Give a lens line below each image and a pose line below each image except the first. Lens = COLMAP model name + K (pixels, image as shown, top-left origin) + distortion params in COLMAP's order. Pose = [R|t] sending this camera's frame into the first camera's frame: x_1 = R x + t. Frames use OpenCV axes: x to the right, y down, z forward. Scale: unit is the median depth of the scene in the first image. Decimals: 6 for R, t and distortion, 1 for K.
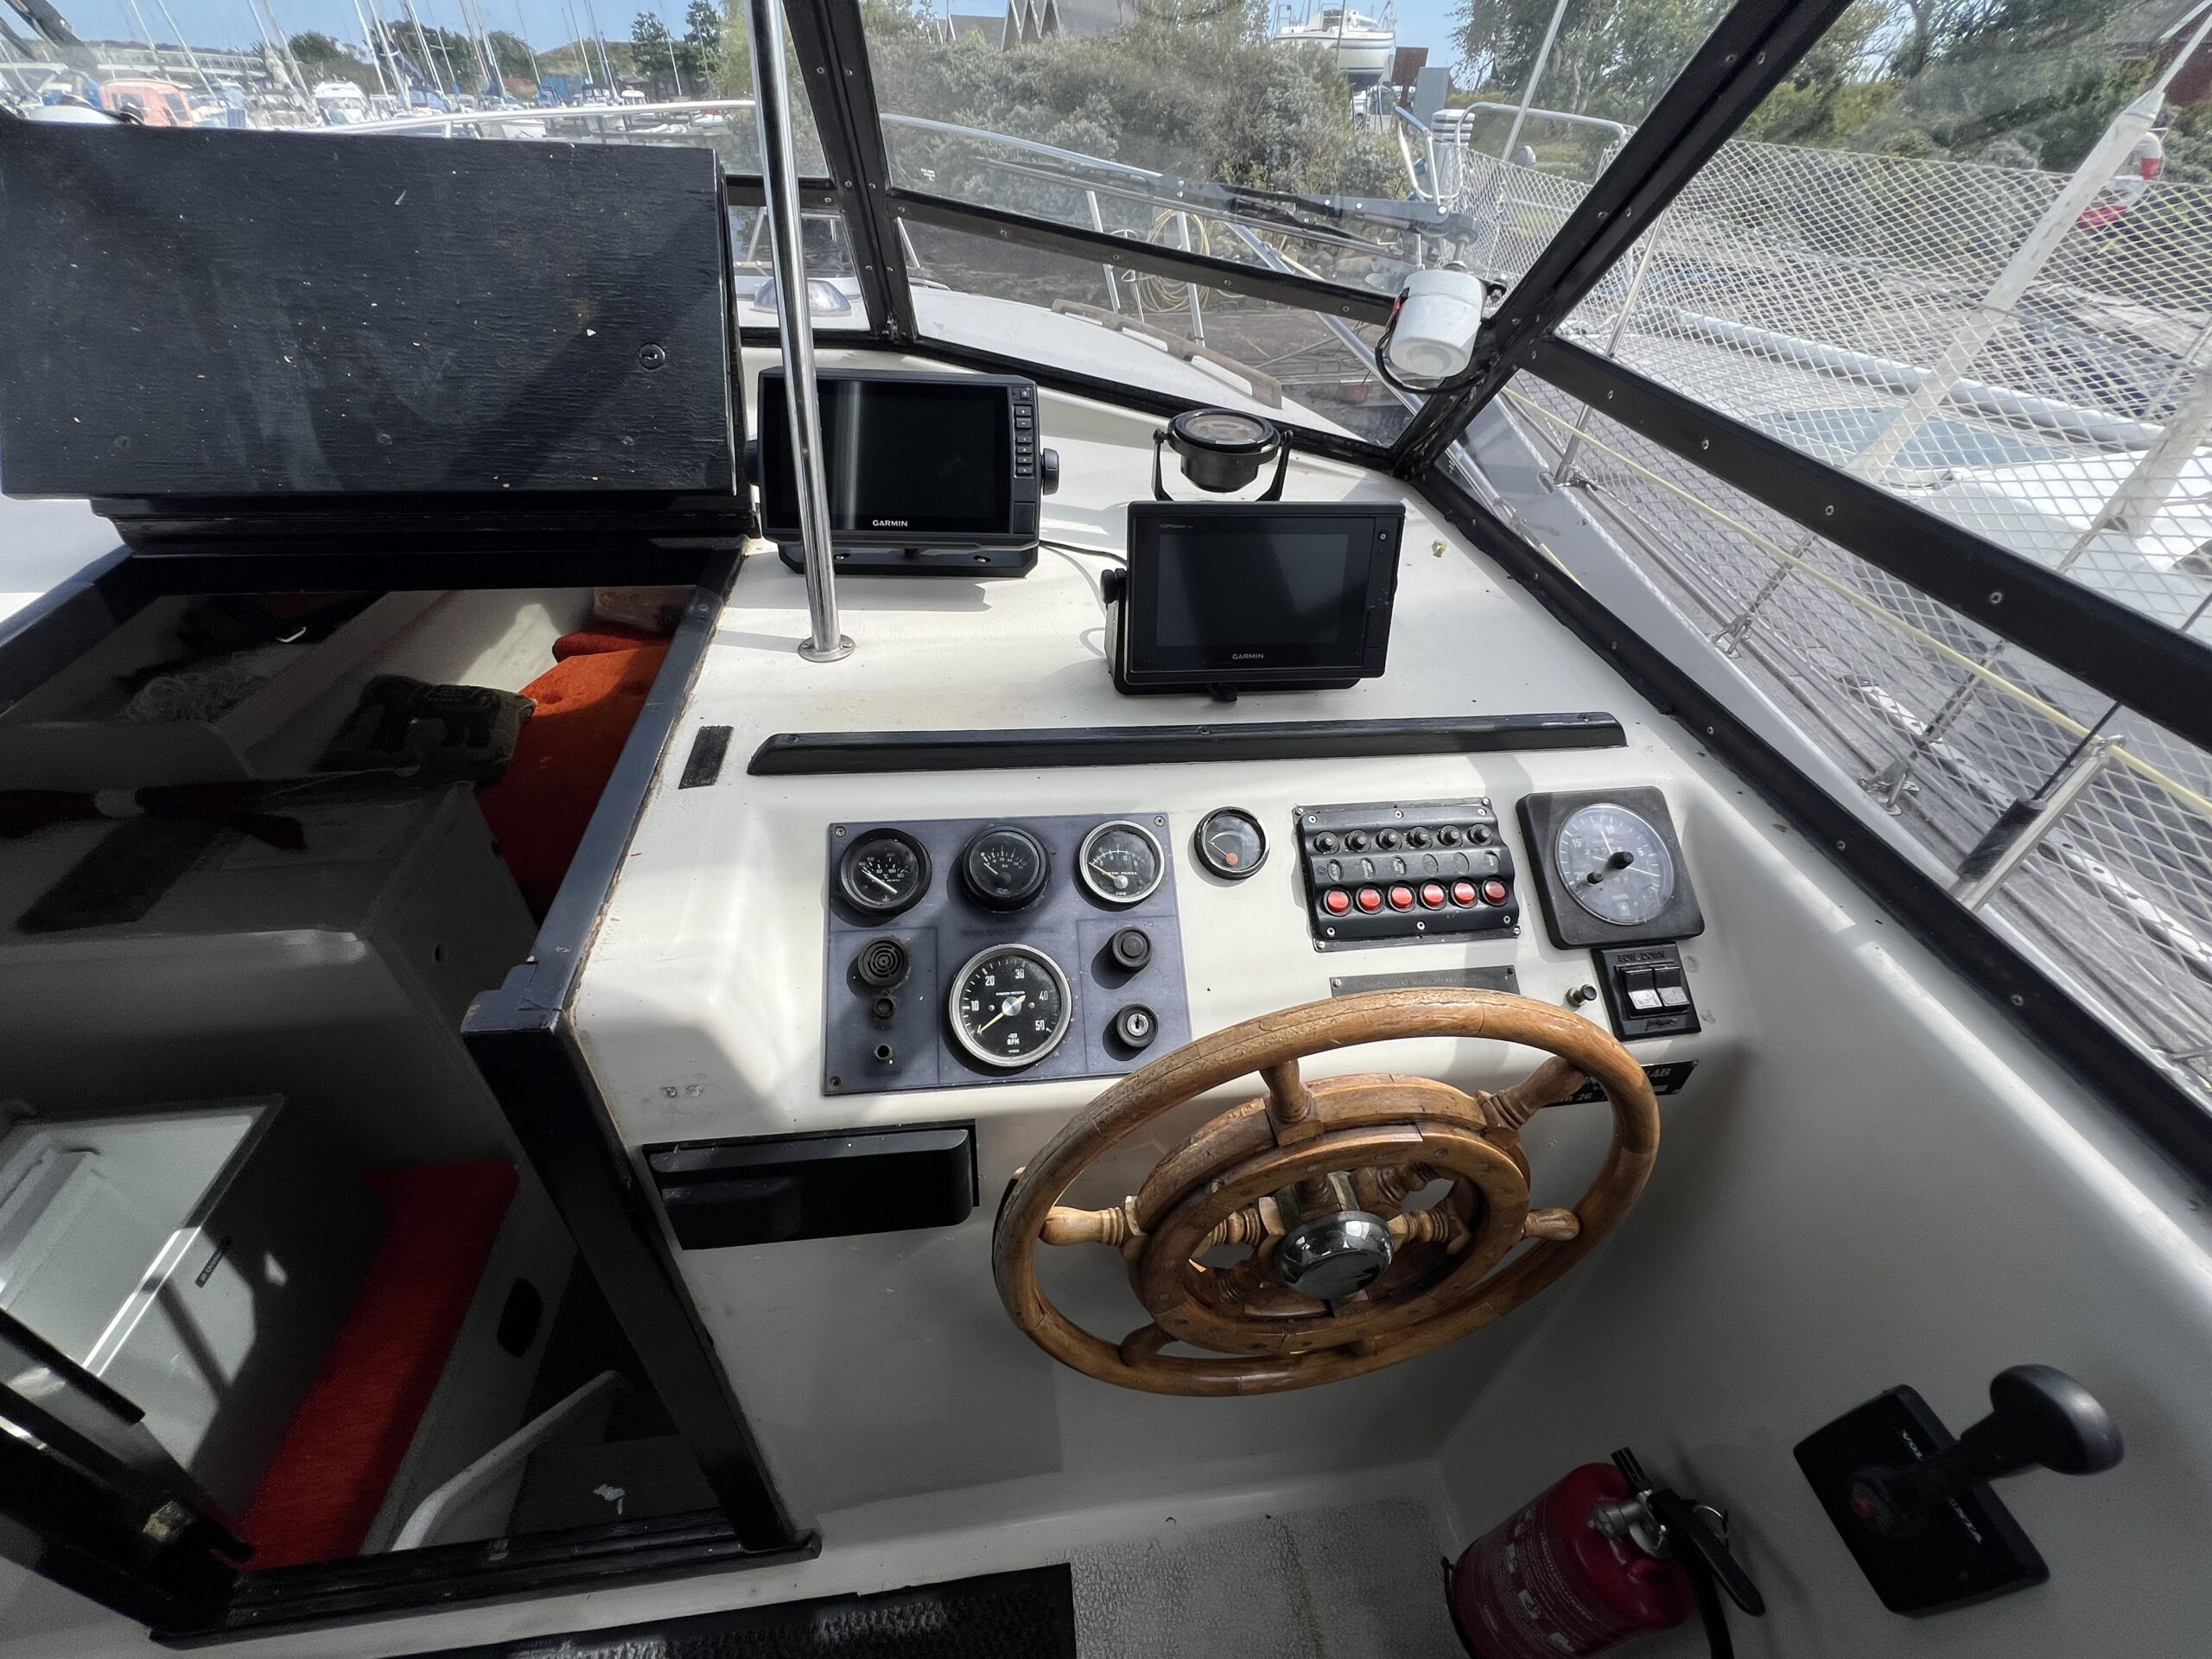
lens RADIAL K [[991.9, 0, 1106.0], [0, 991.9, 829.5], [0, 0, 1]] dist [0.000645, 0.000048]
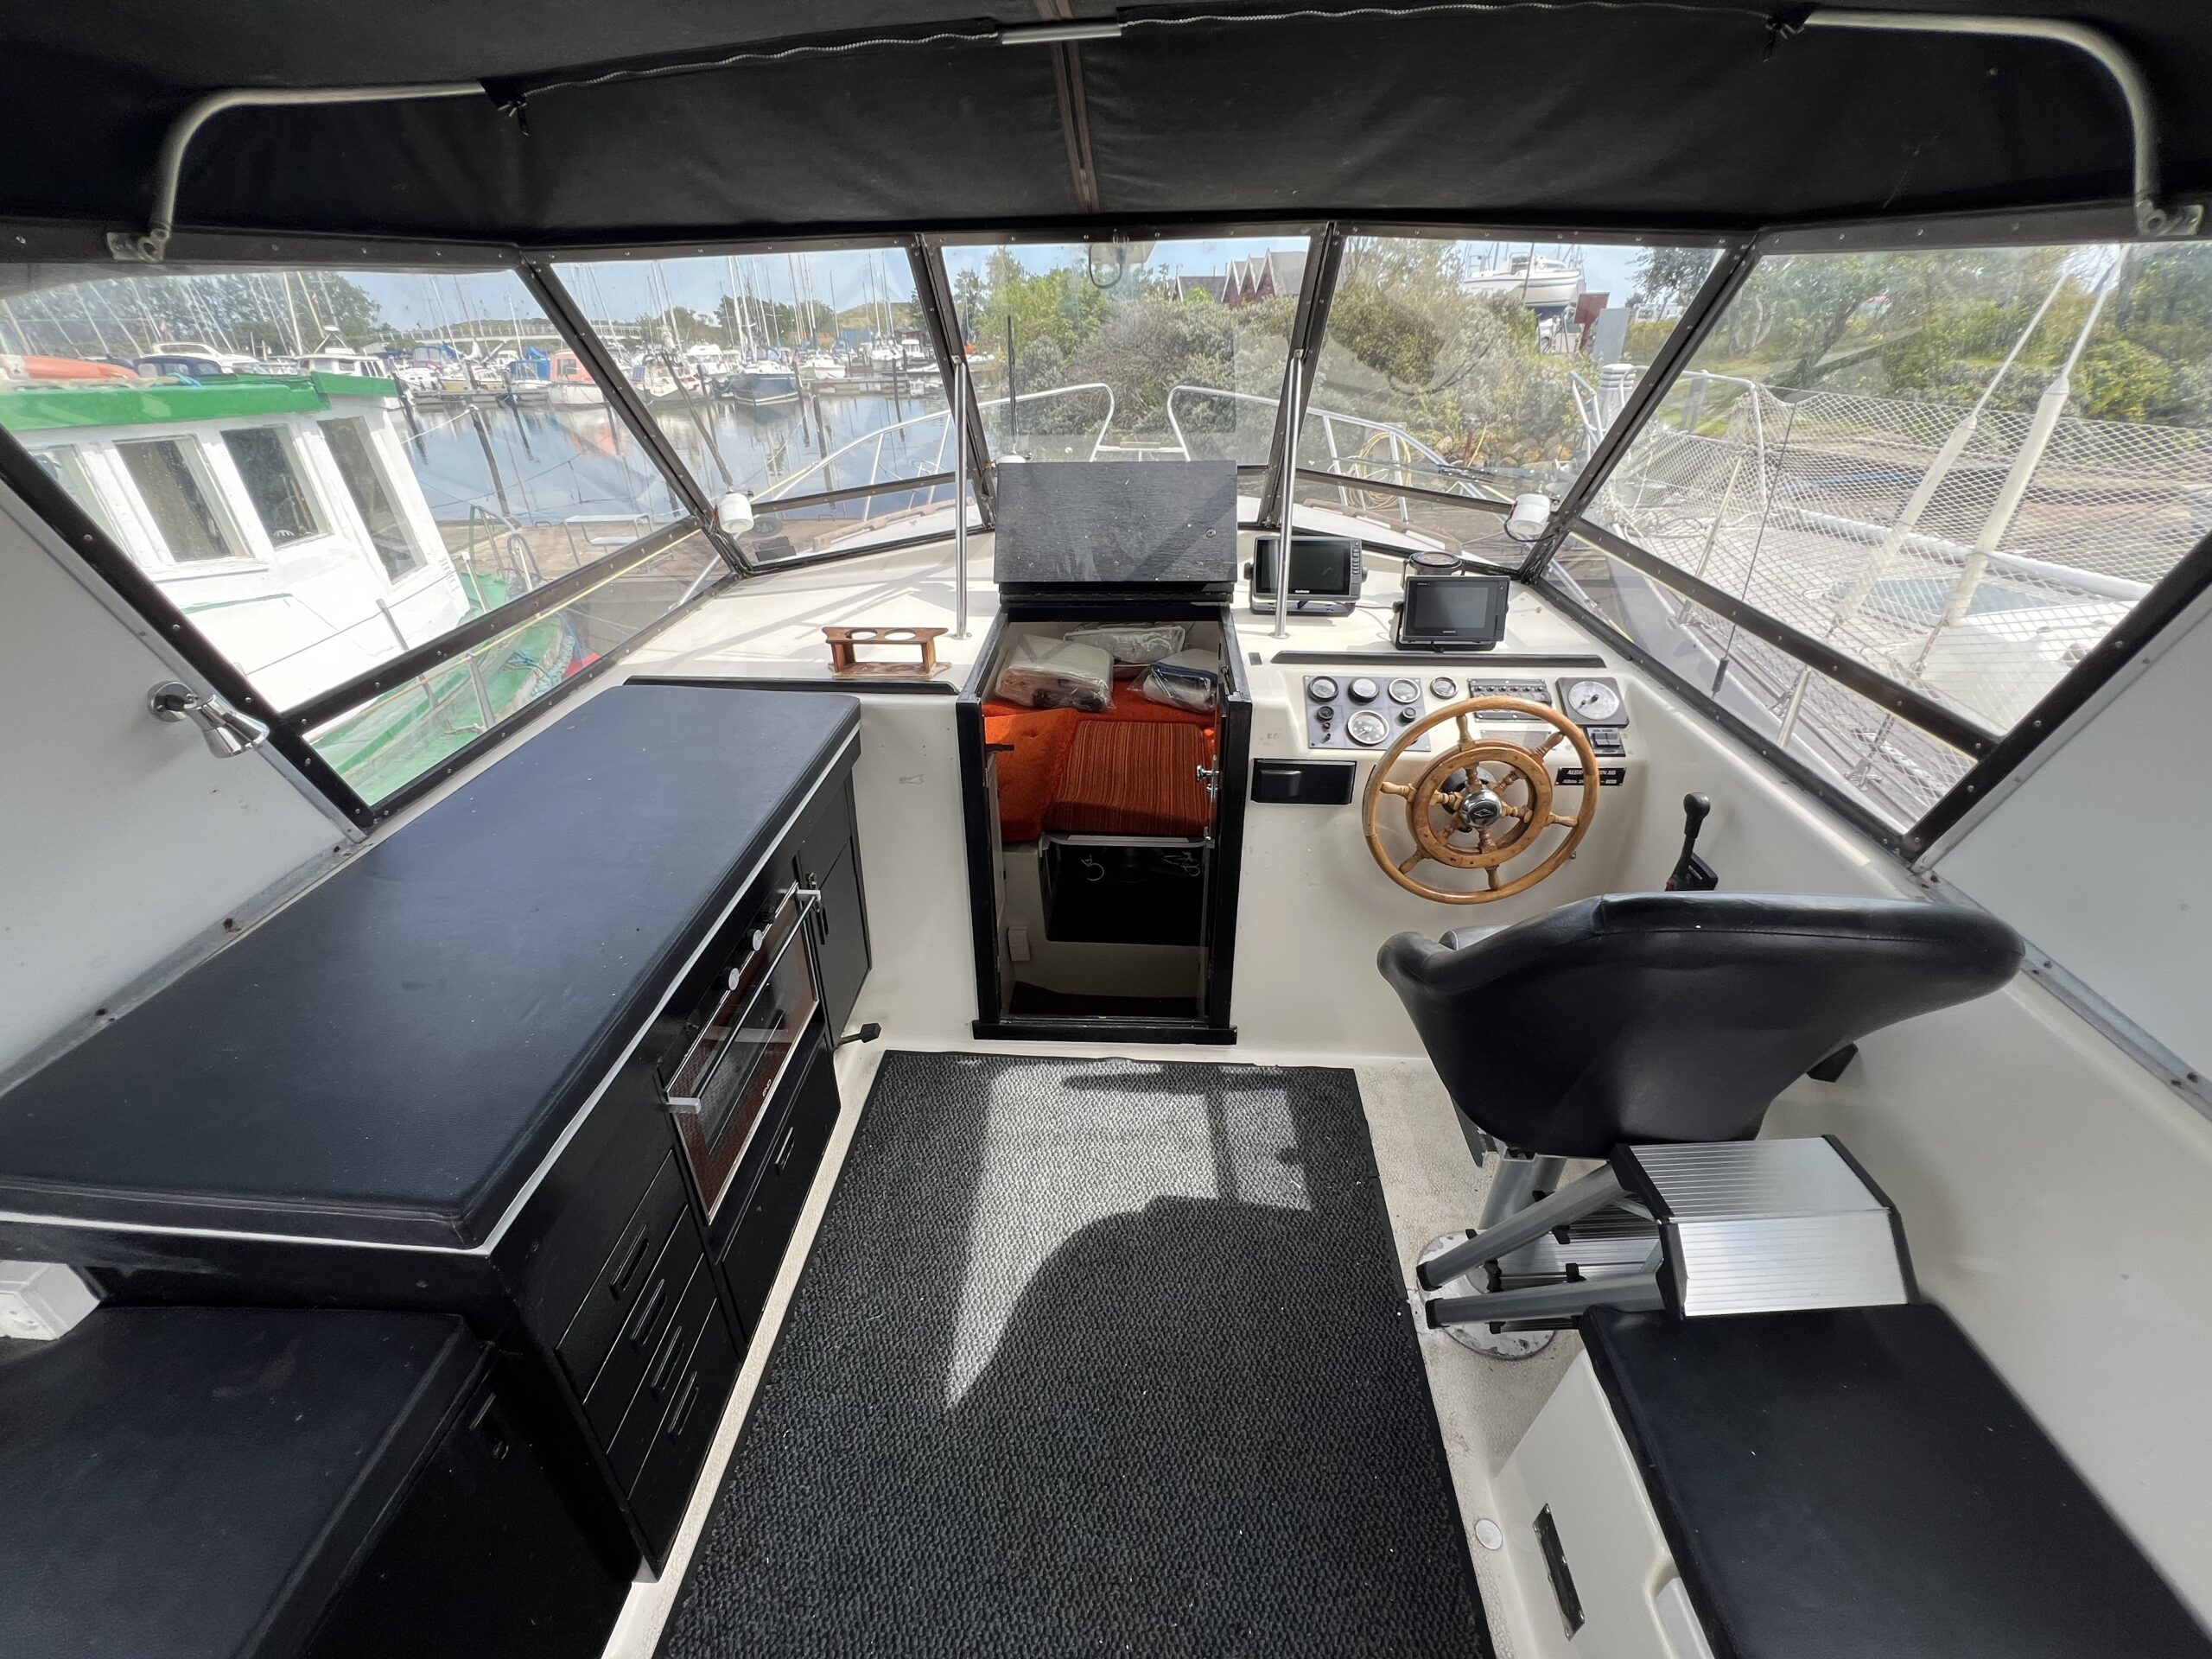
lens RADIAL K [[959.8, 0, 1106.0], [0, 959.8, 829.5], [0, 0, 1]] dist [-0.000925, 0.000170]
pose [[0.981596, 0.036862, -0.187379, -0.235678], [-0.067145, 0.985164, -0.157938, 0.735076], [0.178777, 0.167612, 0.969508, -1.420543]]
